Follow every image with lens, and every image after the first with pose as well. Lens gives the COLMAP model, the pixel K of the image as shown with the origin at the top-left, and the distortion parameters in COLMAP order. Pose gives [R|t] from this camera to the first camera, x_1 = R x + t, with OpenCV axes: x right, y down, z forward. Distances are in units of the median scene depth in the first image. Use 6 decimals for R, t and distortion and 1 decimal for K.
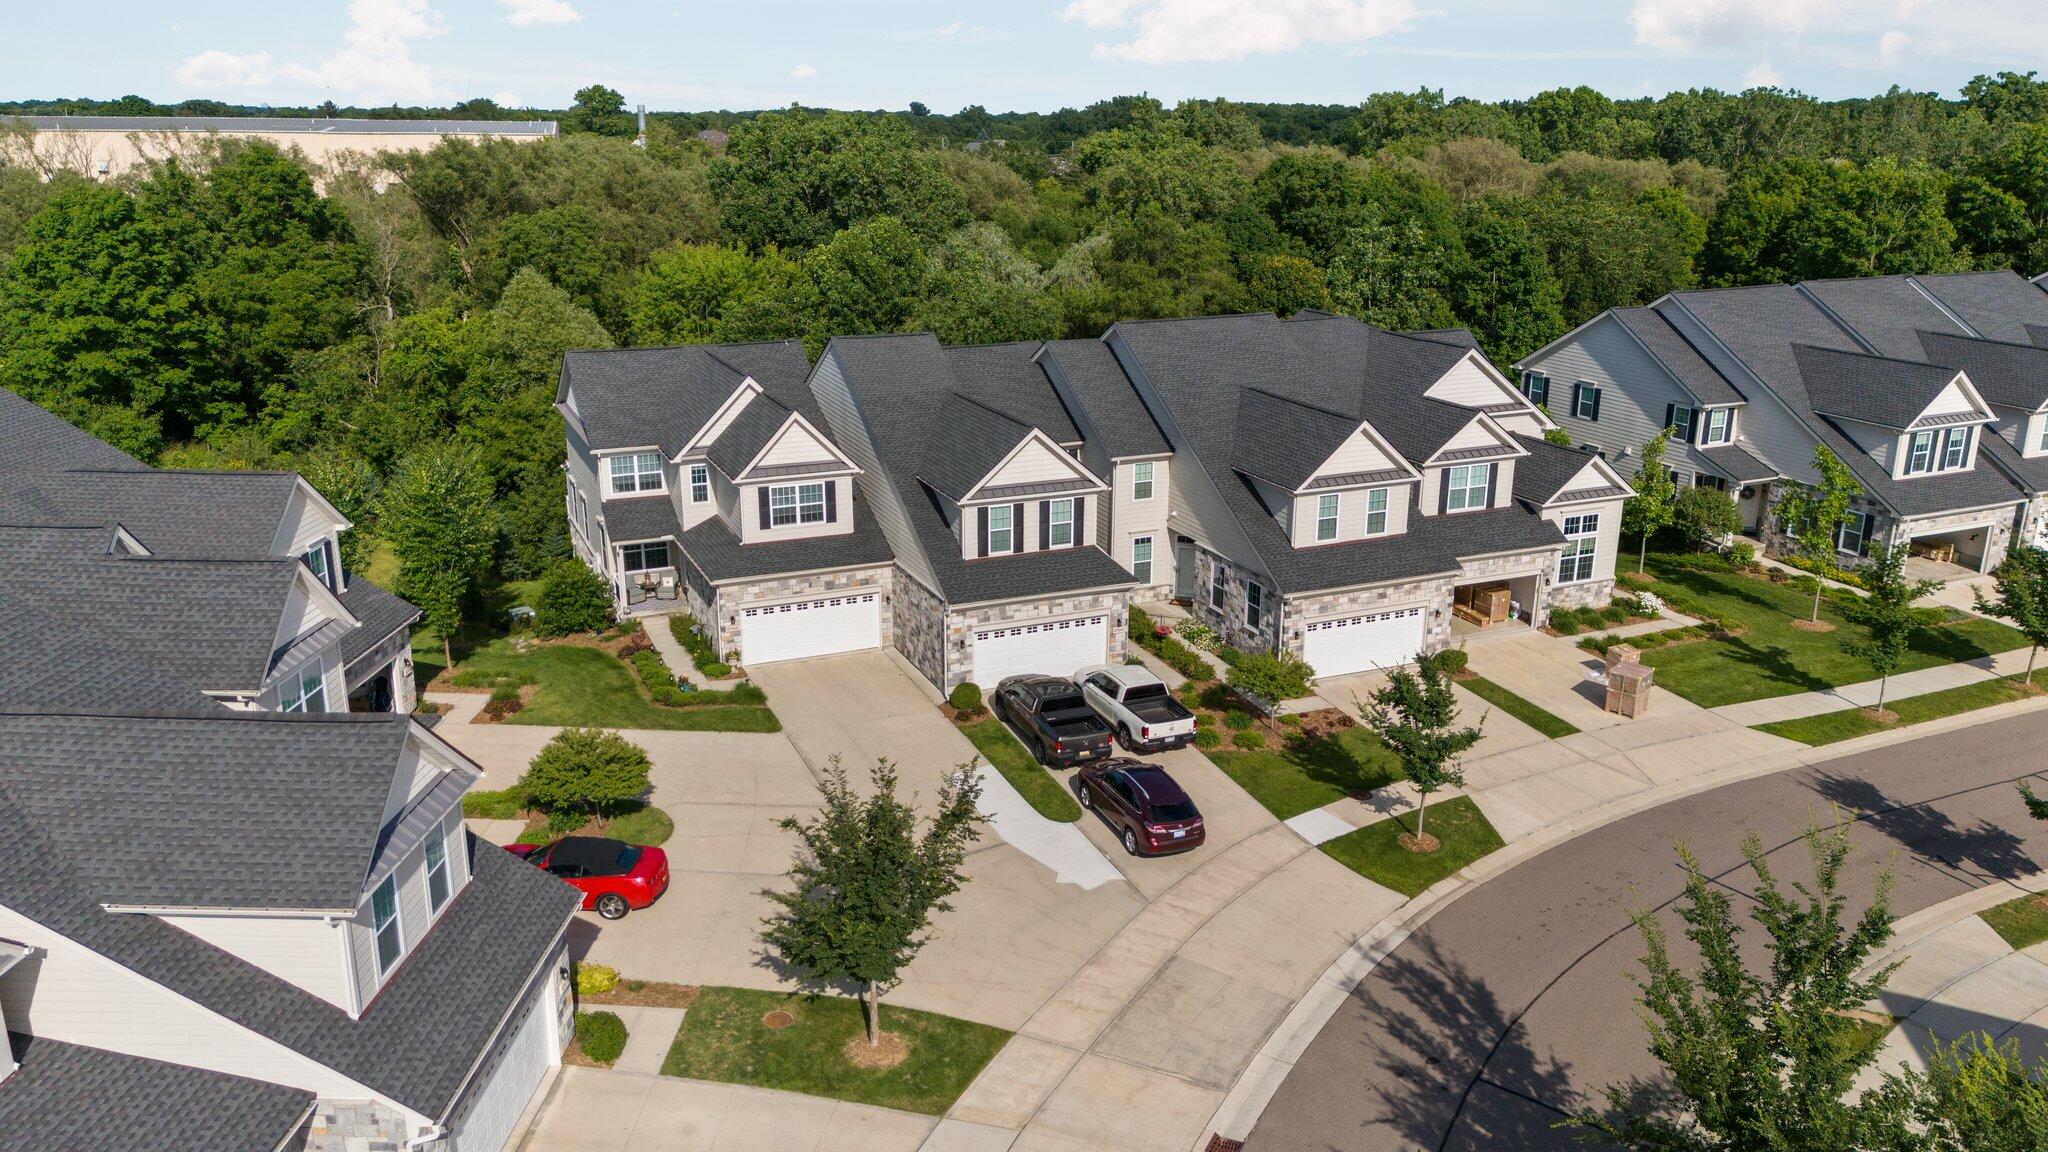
lens RADIAL K [[1514.7, 0, 1019.7], [0, 1514.7, 490.2], [0, 0, 1]] dist [0.082856, -0.000306]
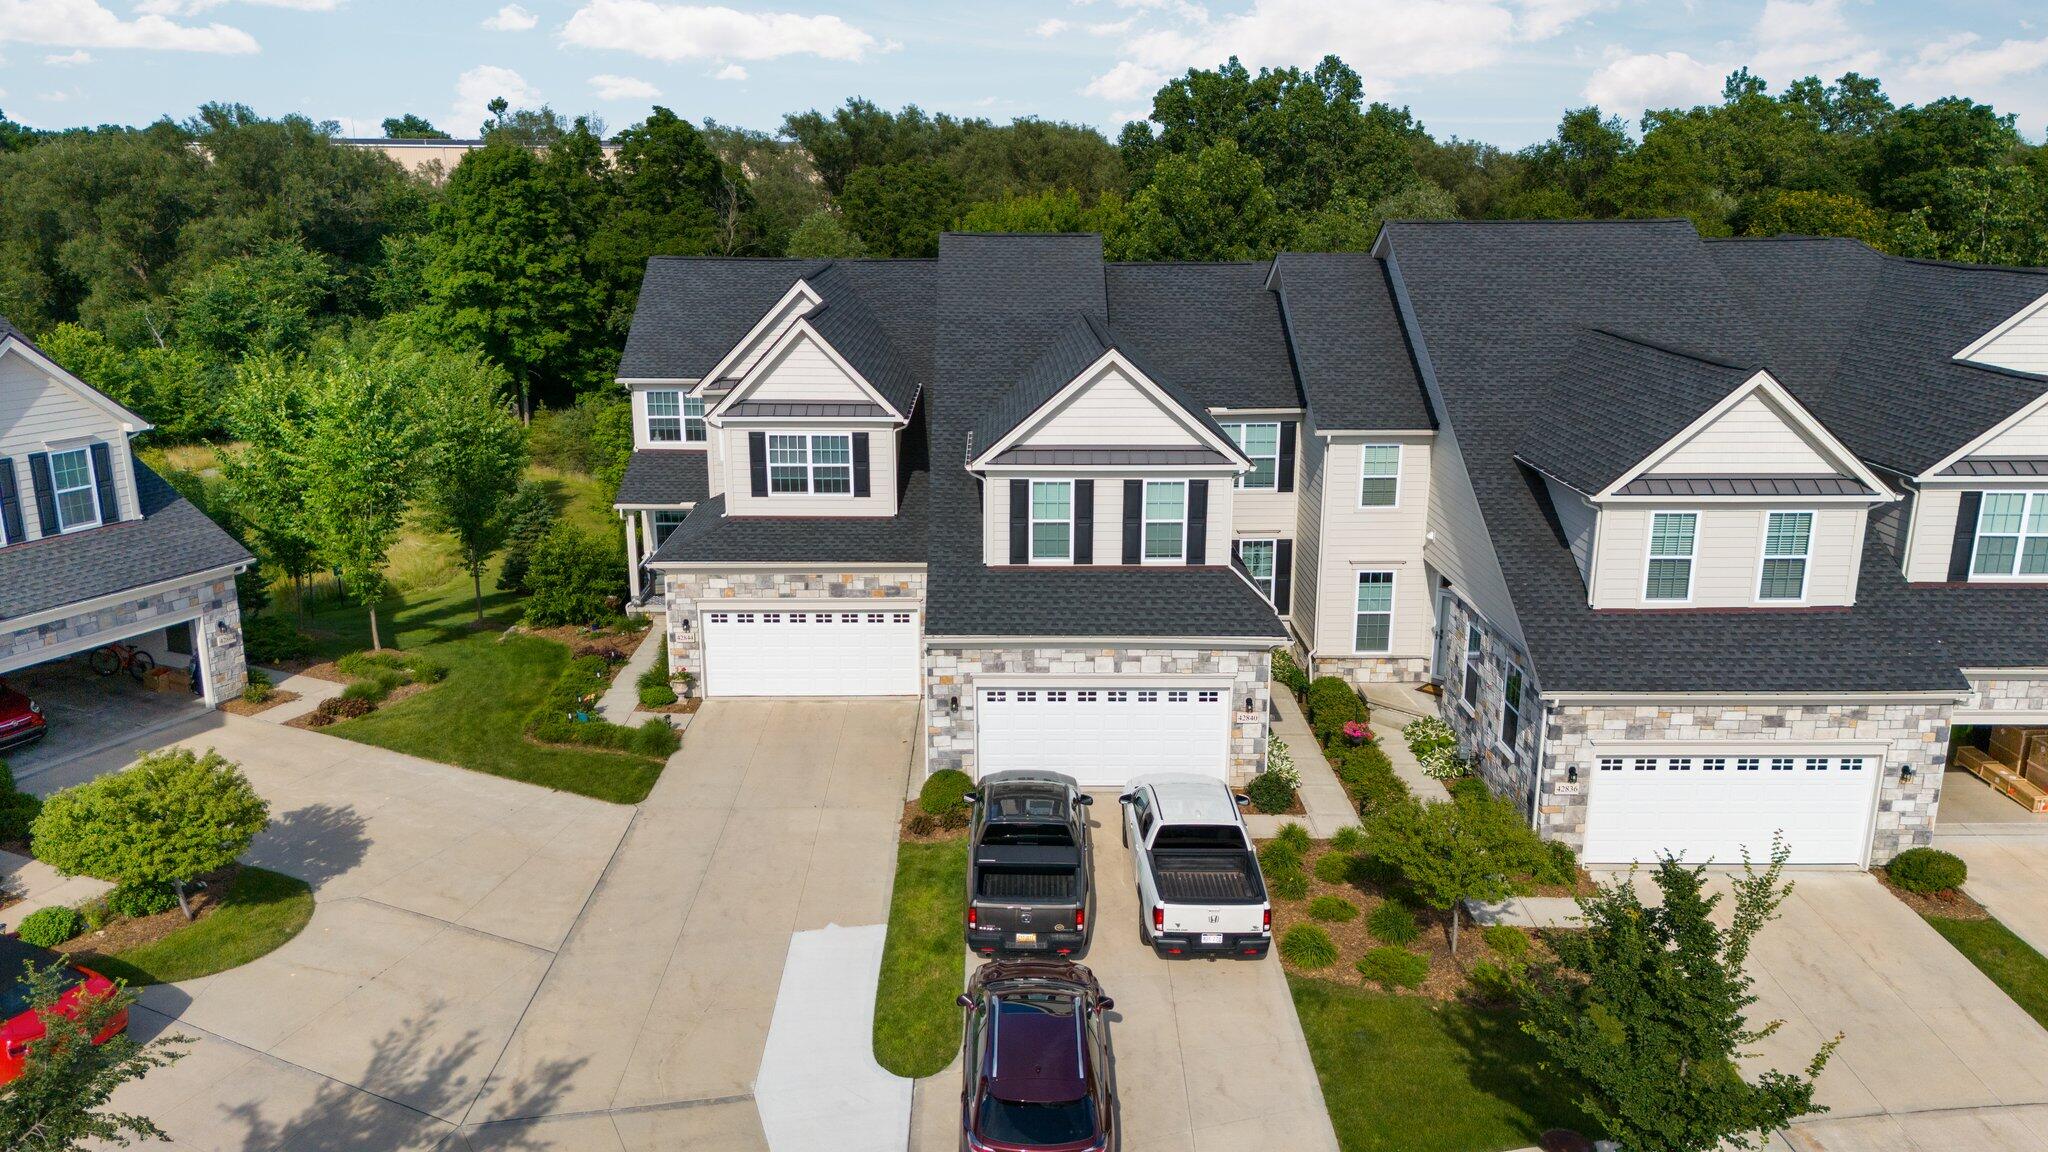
lens RADIAL K [[1511.1, 0, 1031.2], [0, 1511.1, 505.0], [0, 0, 1]] dist [0.097454, -0.126150]
pose [[0.923158, 0.080983, -0.375794, 0.194012], [-0.091801, 0.995717, -0.010937, 0.025939], [0.373299, 0.044595, 0.926639, 0.430586]]
